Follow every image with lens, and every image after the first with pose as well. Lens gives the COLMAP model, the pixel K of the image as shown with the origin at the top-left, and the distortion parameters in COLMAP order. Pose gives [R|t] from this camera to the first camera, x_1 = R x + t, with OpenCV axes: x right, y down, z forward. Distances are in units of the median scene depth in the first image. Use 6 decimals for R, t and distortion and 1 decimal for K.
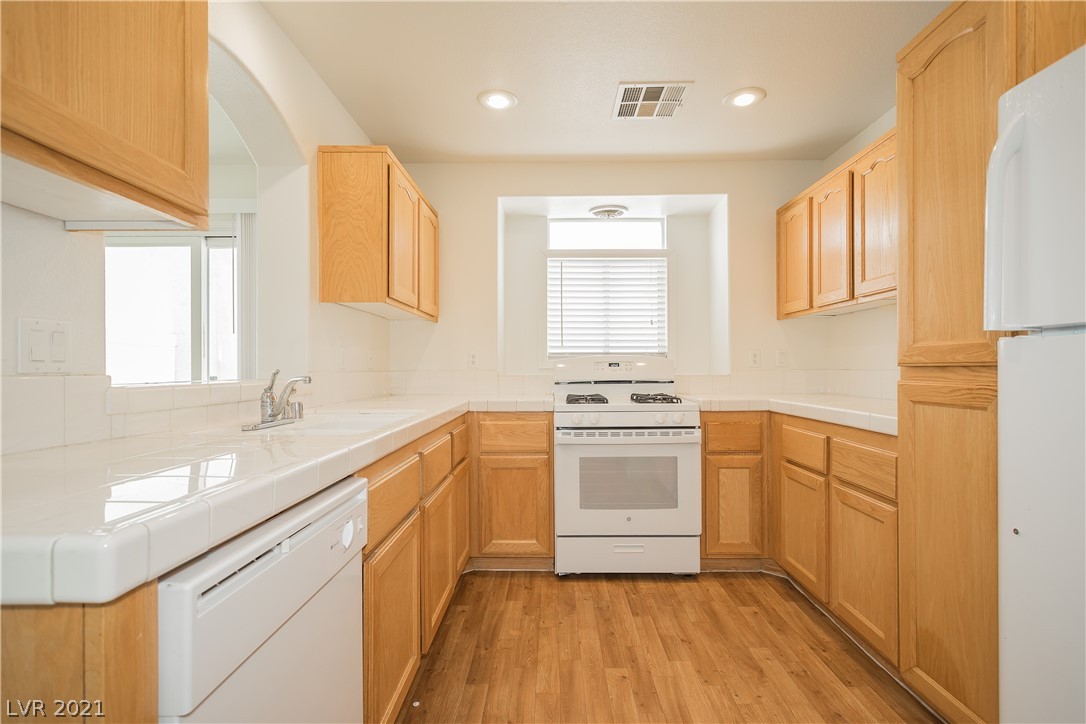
lens RADIAL K [[517.7, 0, 552.2], [0, 517.7, 368.0], [0, 0, 1]] dist [0.000230, 0.000997]
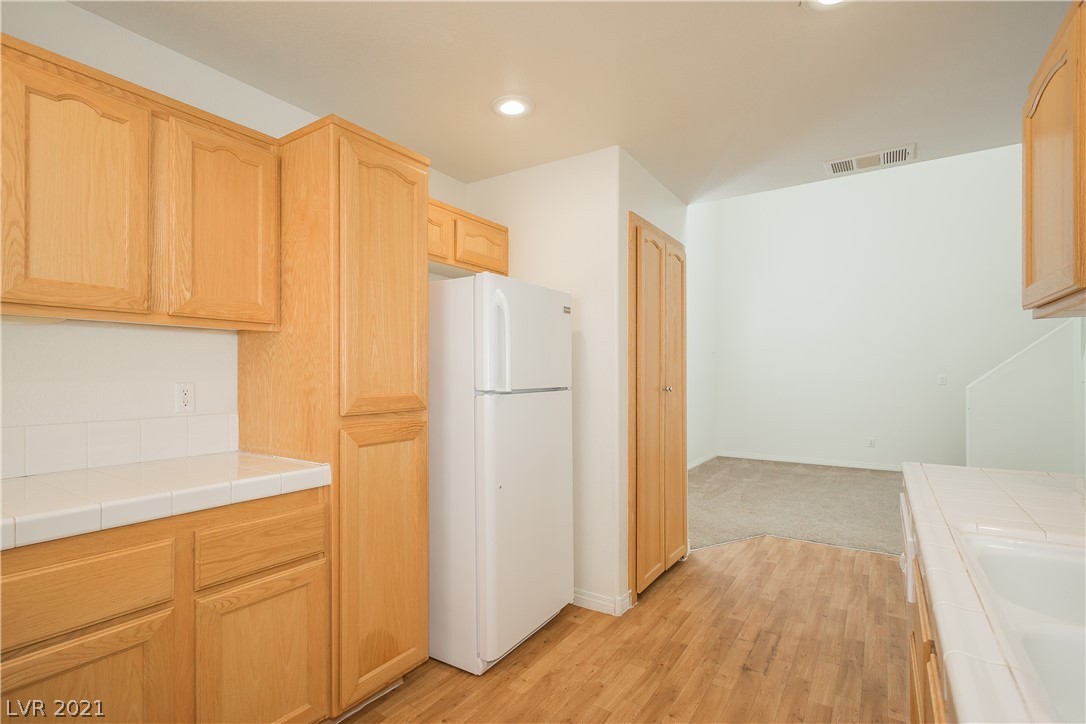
lens RADIAL K [[526.7, 0, 512.9], [0, 526.7, 375.3], [0, 0, 1]] dist [-0.000429, 0.000063]
pose [[-0.819292, 0.002106, 0.573373, -0.142988], [0.002307, 0.999997, -0.000377, -0.053361], [-0.573372, 0.001014, -0.819294, 1.047466]]
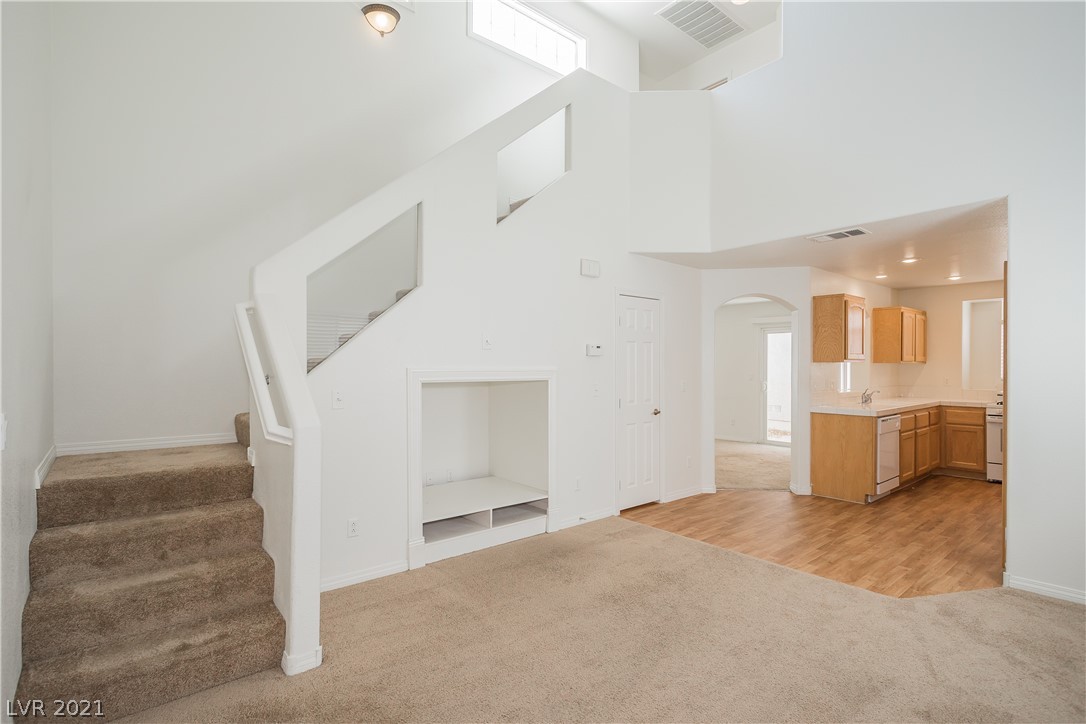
lens RADIAL K [[523.6, 0, 541.2], [0, 523.6, 368.2], [0, 0, 1]] dist [-0.000070, 0.000204]
pose [[0.641925, 0.007234, -0.766734, 0.517339], [-0.001168, 0.999964, 0.008457, -0.107188], [0.766767, -0.004533, 0.641910, -1.994928]]
